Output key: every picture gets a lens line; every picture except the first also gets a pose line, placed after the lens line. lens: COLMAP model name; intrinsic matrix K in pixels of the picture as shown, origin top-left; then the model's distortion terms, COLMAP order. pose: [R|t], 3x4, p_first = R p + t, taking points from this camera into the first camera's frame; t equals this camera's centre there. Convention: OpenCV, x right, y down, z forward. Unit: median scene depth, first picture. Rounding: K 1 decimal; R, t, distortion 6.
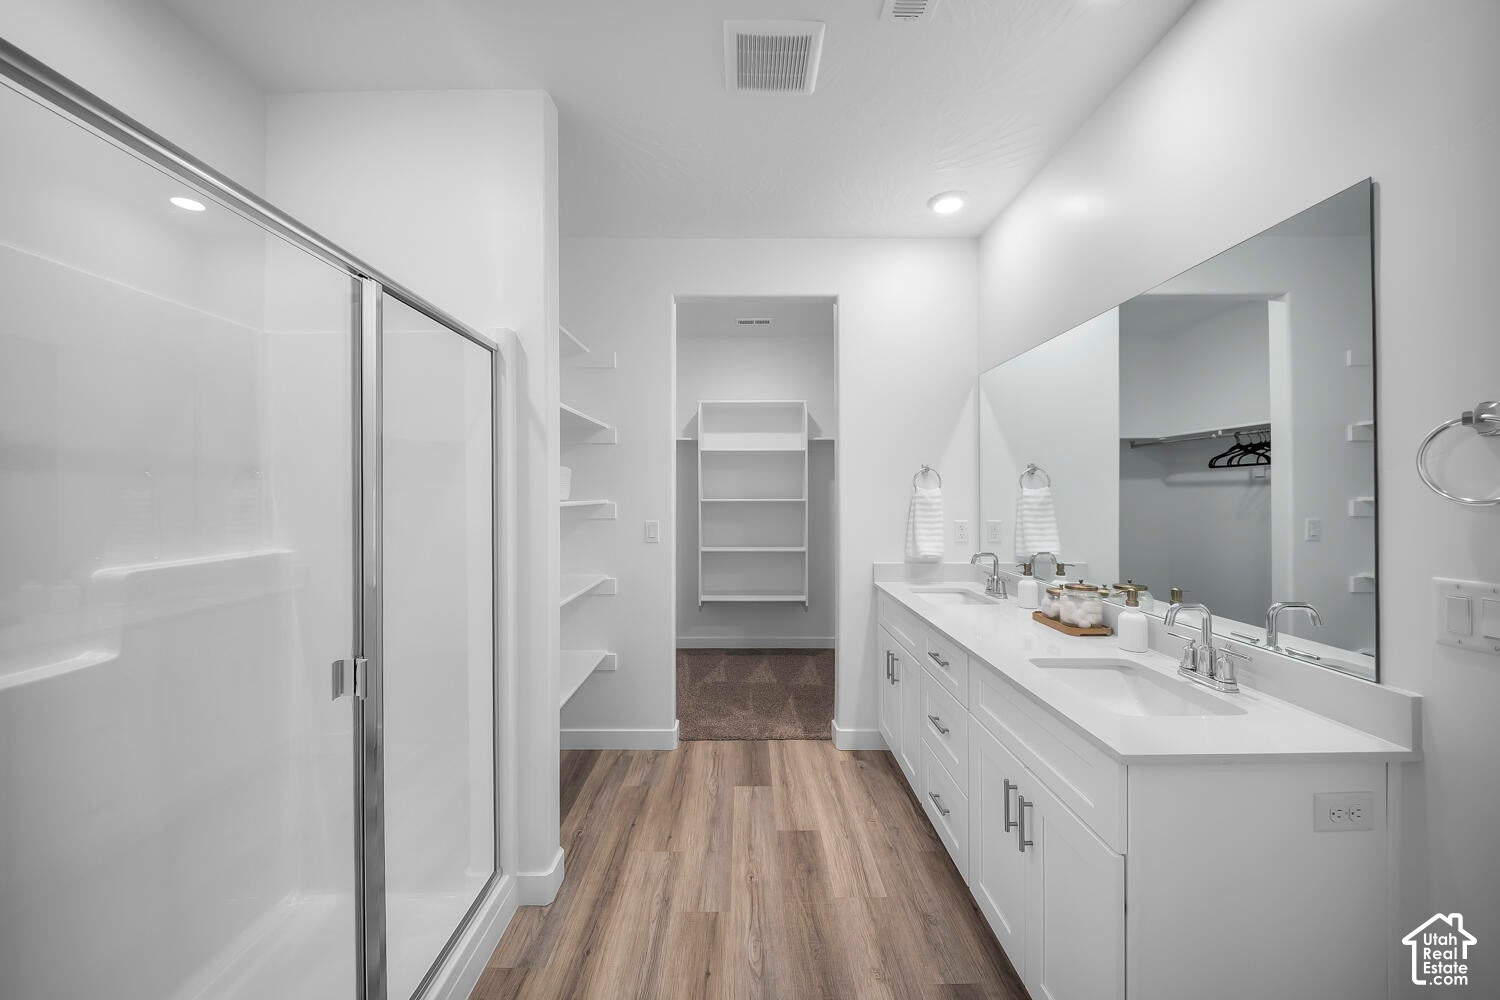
lens RADIAL K [[532.1, 0, 745.2], [0, 532.1, 488.9], [0, 0, 1]] dist [0.003142, -0.004949]
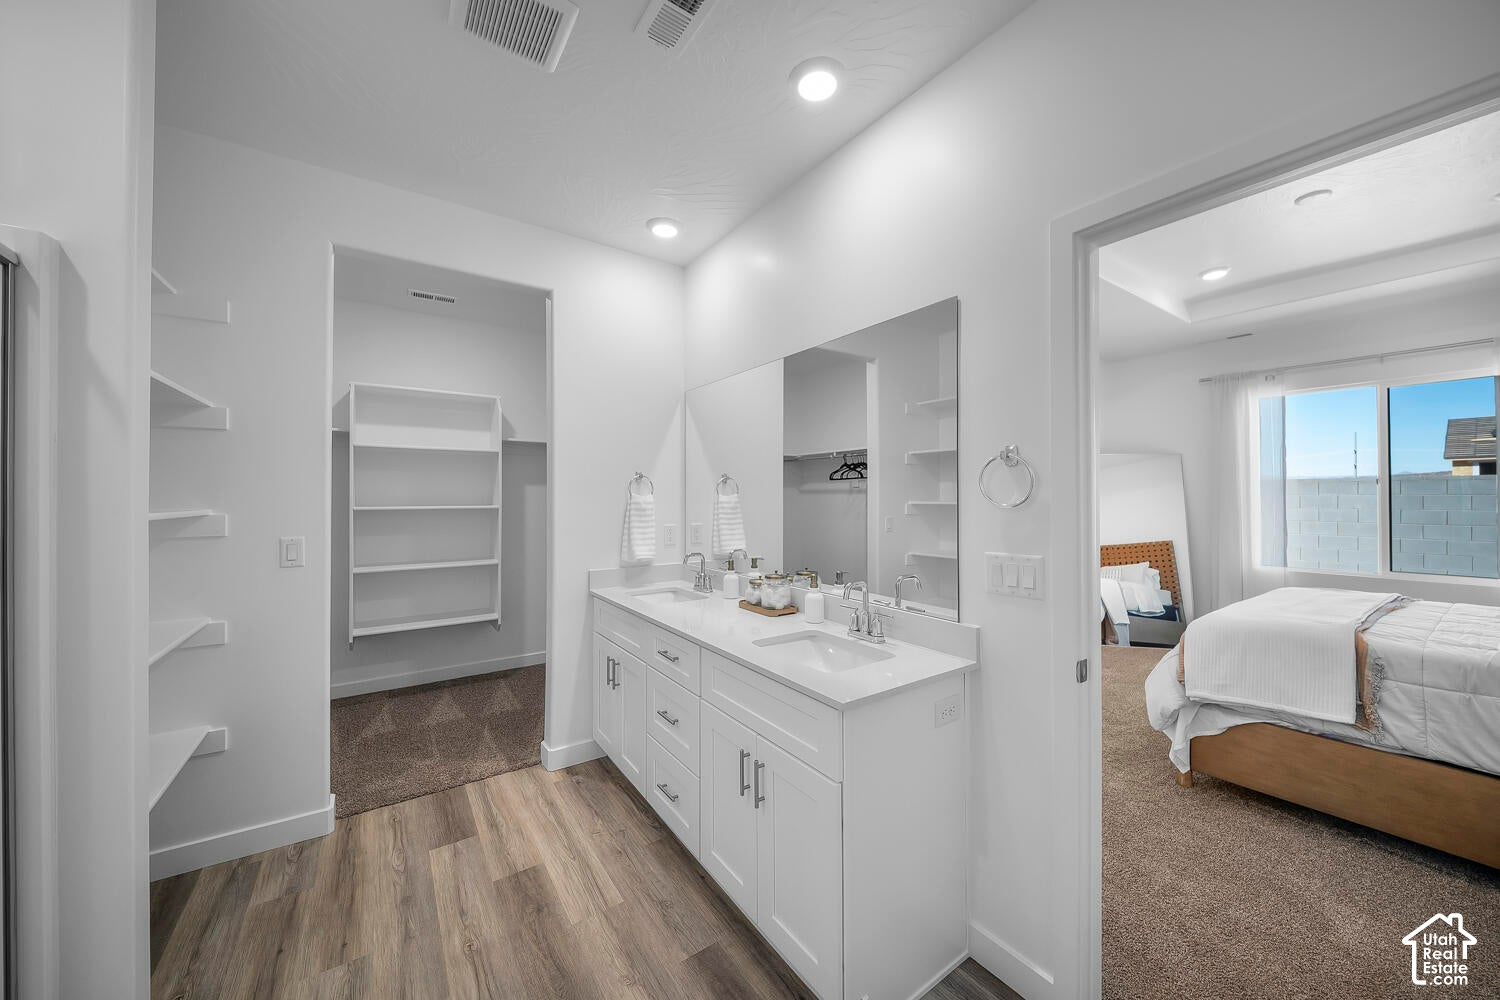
lens RADIAL K [[532.1, 0, 751.4], [0, 532.1, 491.7], [0, 0, 1]] dist [0.003142, -0.004949]
pose [[0.820980, 0.007344, 0.570910, -0.082898], [-0.004662, 0.999970, -0.006159, -0.001636], [-0.570939, 0.002395, 0.820989, 0.024792]]
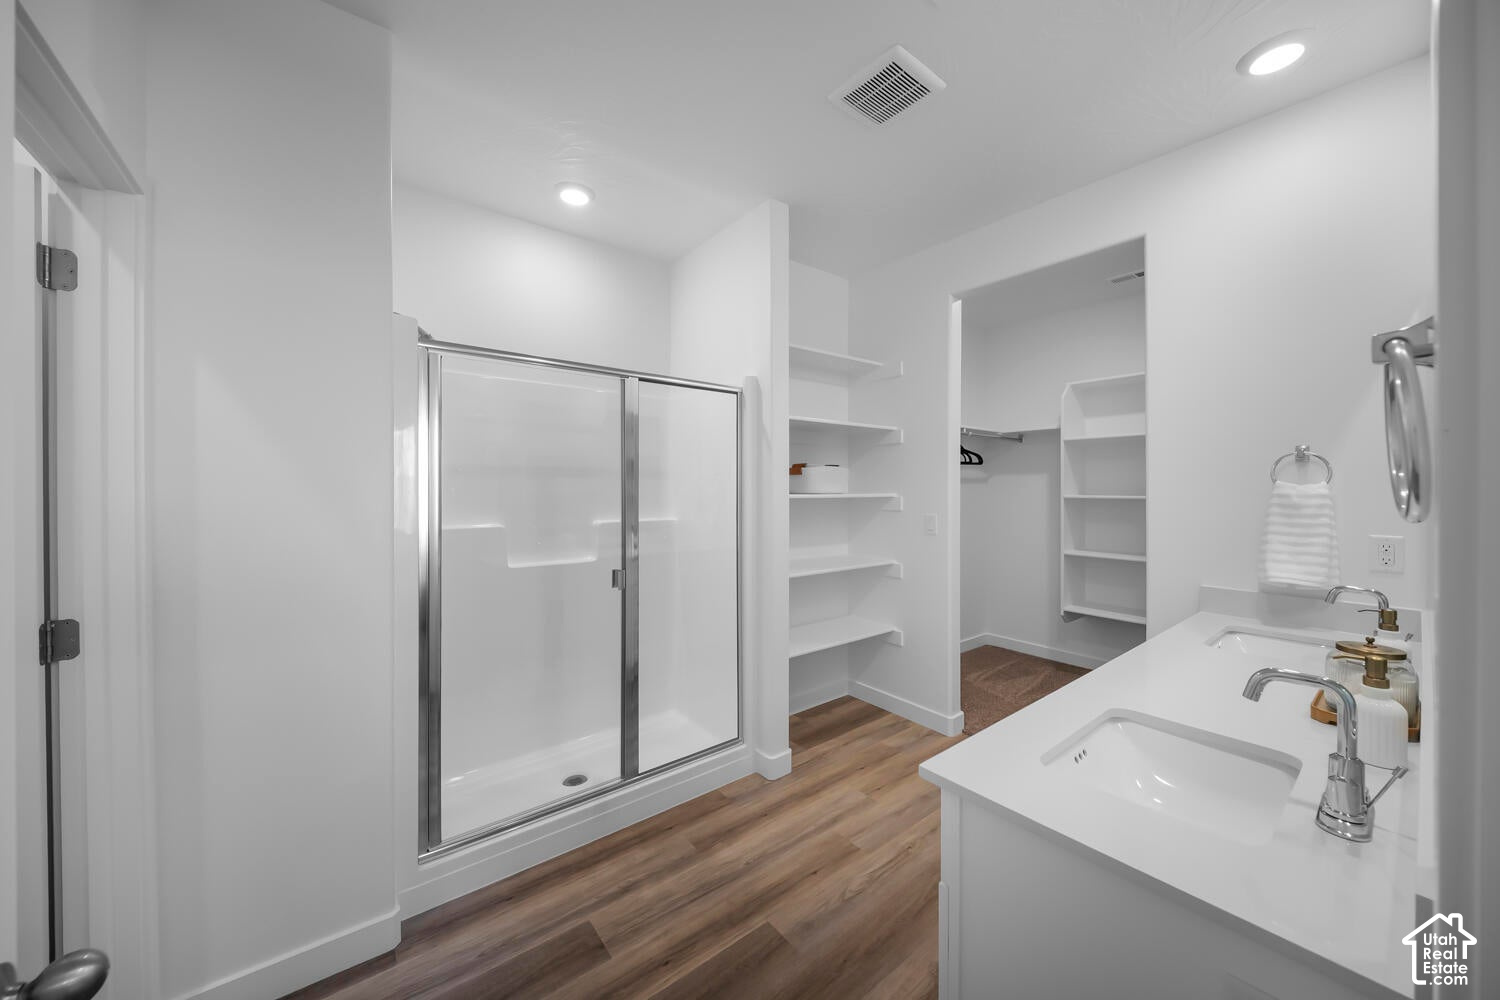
lens RADIAL K [[532.1, 0, 745.8], [0, 532.1, 485.9], [0, 0, 1]] dist [0.003142, -0.004949]
pose [[0.607293, 0.001355, -0.794477, 0.494196], [0.003565, 0.999984, 0.004430, -0.002345], [0.794470, -0.005522, 0.607278, 0.068687]]
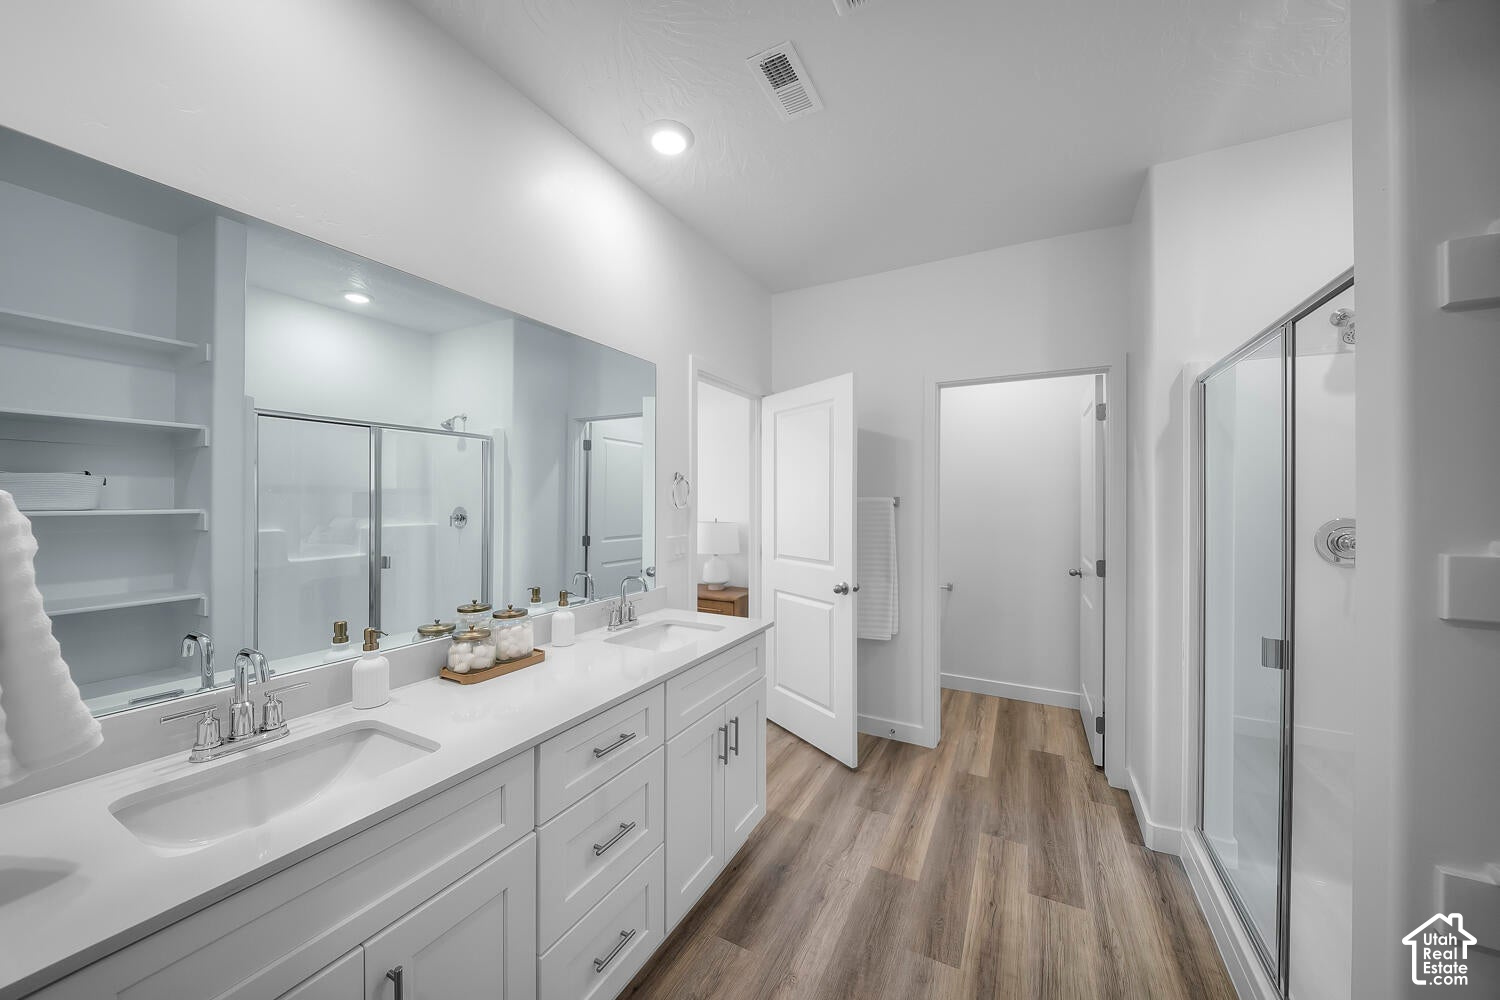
lens RADIAL K [[532.1, 0, 748.2], [0, 532.1, 502.4], [0, 0, 1]] dist [0.003142, -0.004949]
pose [[-0.884802, -0.004230, 0.465948, -0.086904], [-0.007621, 0.999956, -0.005394, 0.004976], [-0.465904, -0.008324, -0.884796, 1.164928]]
